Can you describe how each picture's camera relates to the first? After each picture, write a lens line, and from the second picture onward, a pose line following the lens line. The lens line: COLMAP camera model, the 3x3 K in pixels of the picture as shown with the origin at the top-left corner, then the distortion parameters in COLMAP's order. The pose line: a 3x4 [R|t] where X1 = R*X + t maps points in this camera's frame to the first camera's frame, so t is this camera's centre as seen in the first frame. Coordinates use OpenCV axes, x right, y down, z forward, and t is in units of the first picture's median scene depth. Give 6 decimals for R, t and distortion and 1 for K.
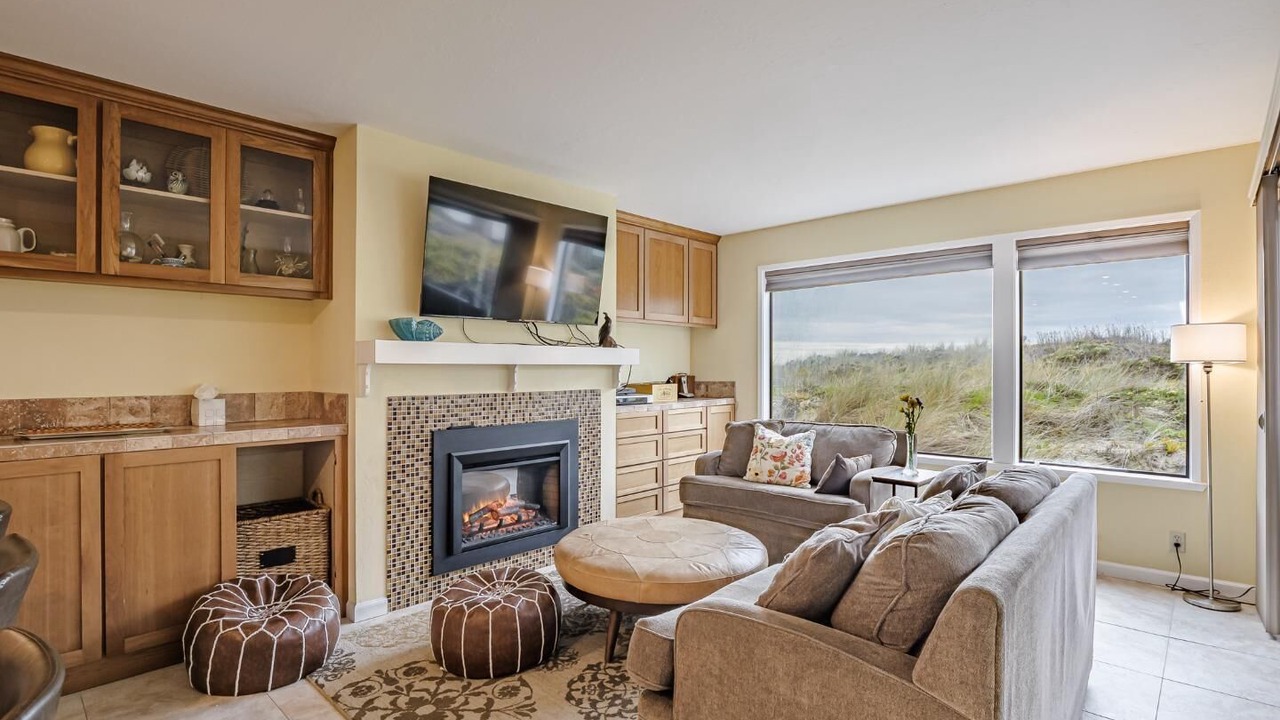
lens RADIAL K [[613.8, 0, 641.1], [0, 613.8, 366.7], [0, 0, 1]] dist [-0.001300, -0.000412]
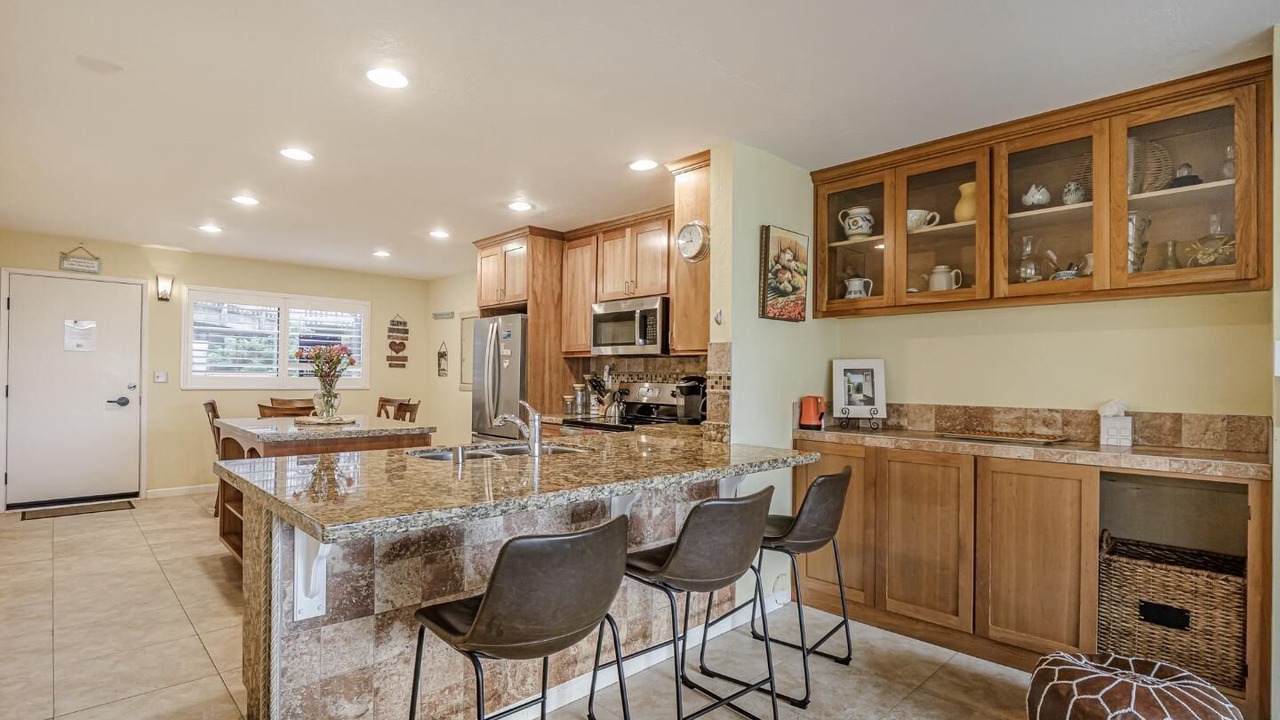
lens RADIAL K [[634.8, 0, 641.2], [0, 634.8, 376.5], [0, 0, 1]] dist [-0.001429, -0.000230]
pose [[-0.027369, -0.004499, -0.999615, 0.280854], [-0.010708, 0.999934, -0.004207, 0.005275], [0.999568, 0.010588, -0.027416, 0.345121]]
